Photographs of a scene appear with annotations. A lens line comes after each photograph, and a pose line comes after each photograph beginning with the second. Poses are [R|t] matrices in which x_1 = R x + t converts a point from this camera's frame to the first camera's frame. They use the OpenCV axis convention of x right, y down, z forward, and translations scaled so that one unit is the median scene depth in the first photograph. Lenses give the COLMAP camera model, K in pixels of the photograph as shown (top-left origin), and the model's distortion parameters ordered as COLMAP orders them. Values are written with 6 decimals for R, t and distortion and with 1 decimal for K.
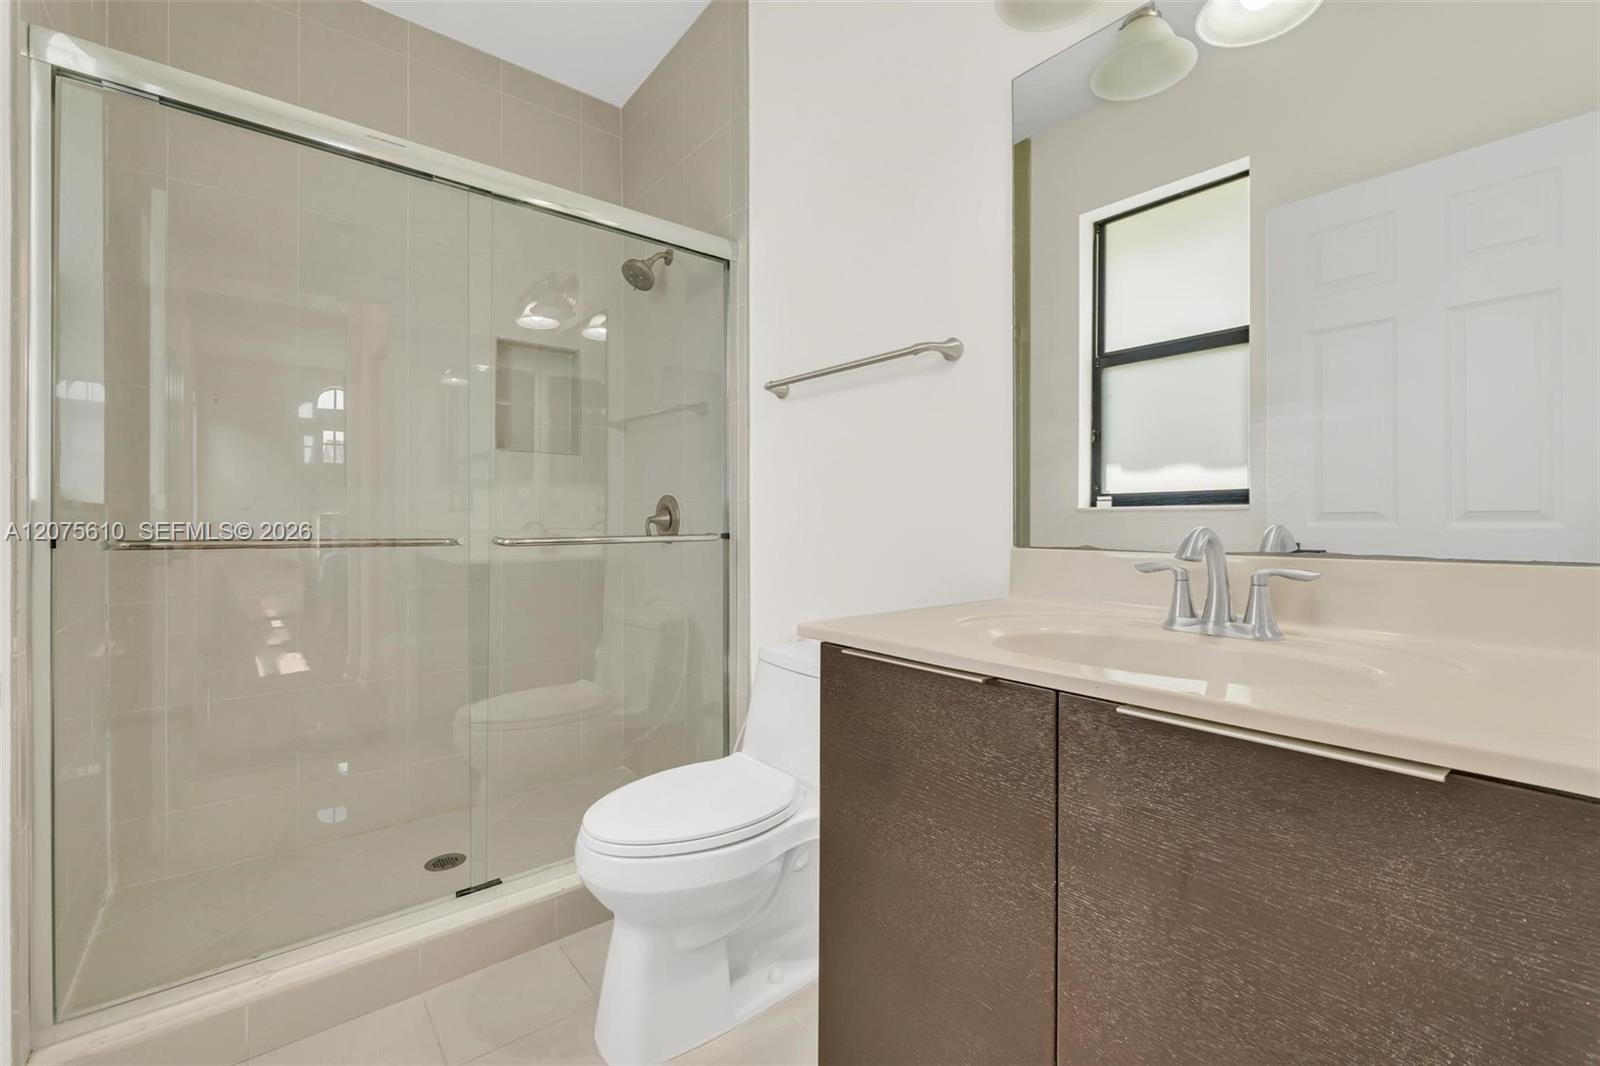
lens RADIAL K [[682.0, 0, 803.4], [0, 682.0, 524.2], [0, 0, 1]] dist [0.000473, 0.000028]
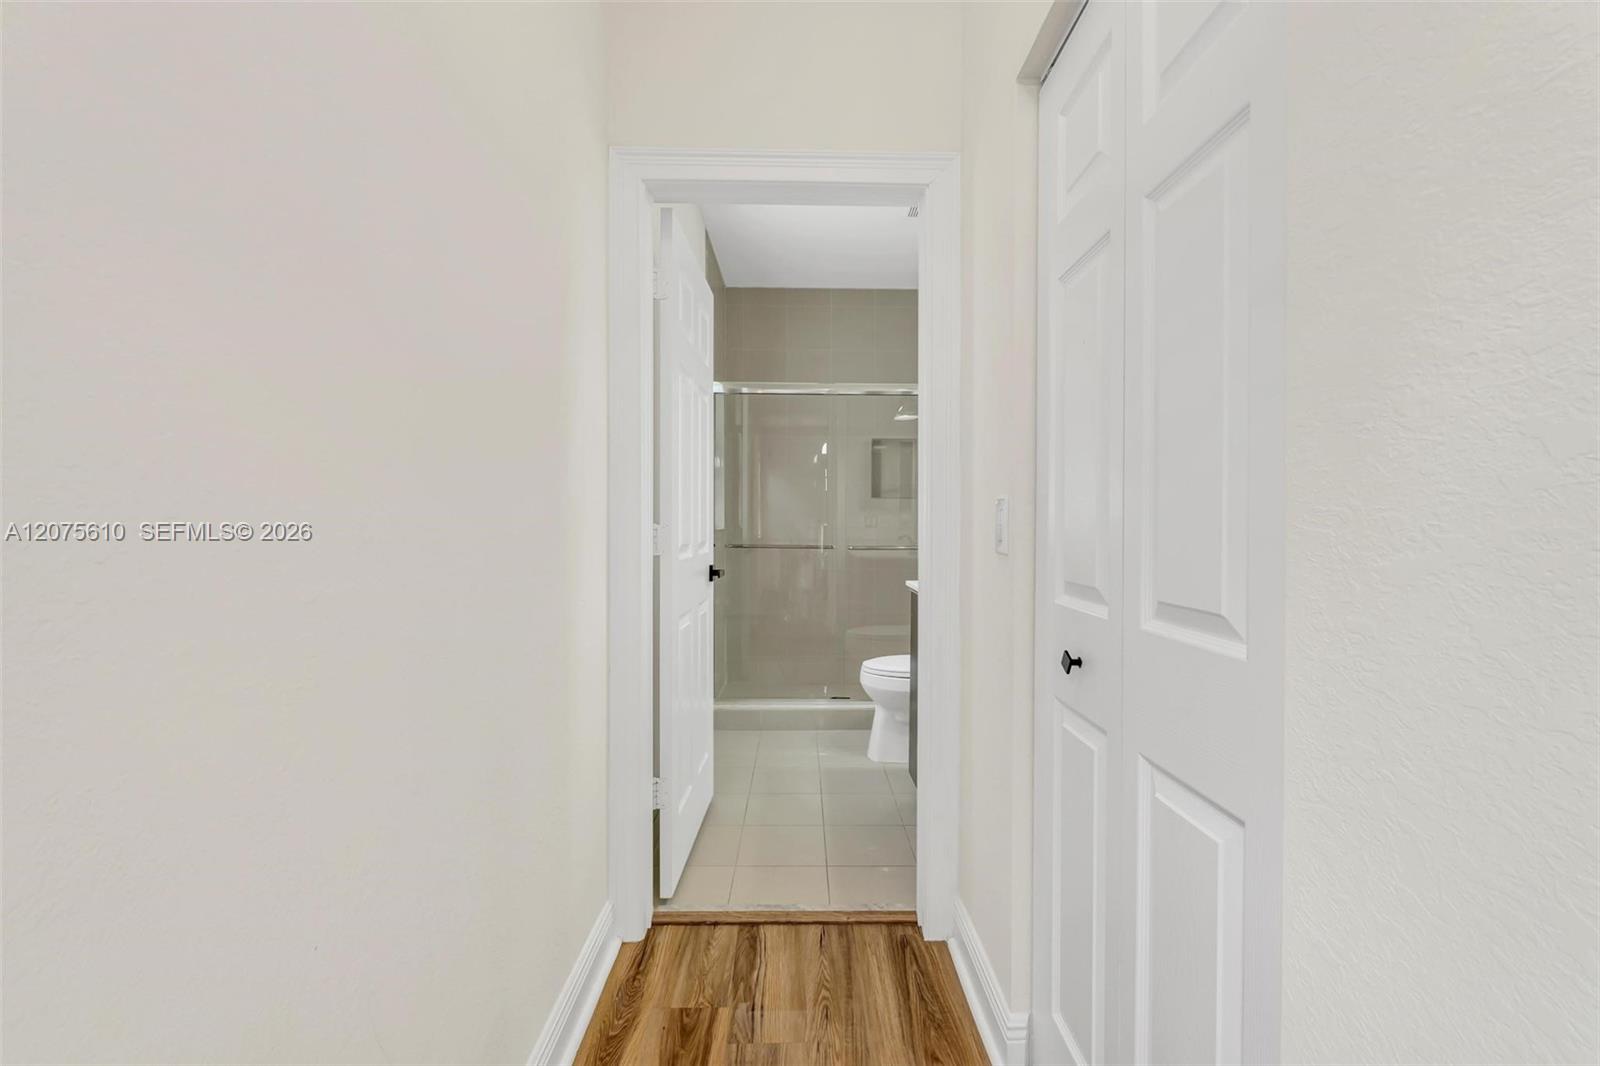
lens RADIAL K [[682.0, 0, 803.4], [0, 682.0, 524.2], [0, 0, 1]] dist [0.000473, 0.000028]
pose [[0.775773, -0.007510, -0.630967, 0.481399], [0.004862, 0.999971, -0.005925, -0.023090], [0.630993, 0.001529, 0.775787, -0.472412]]
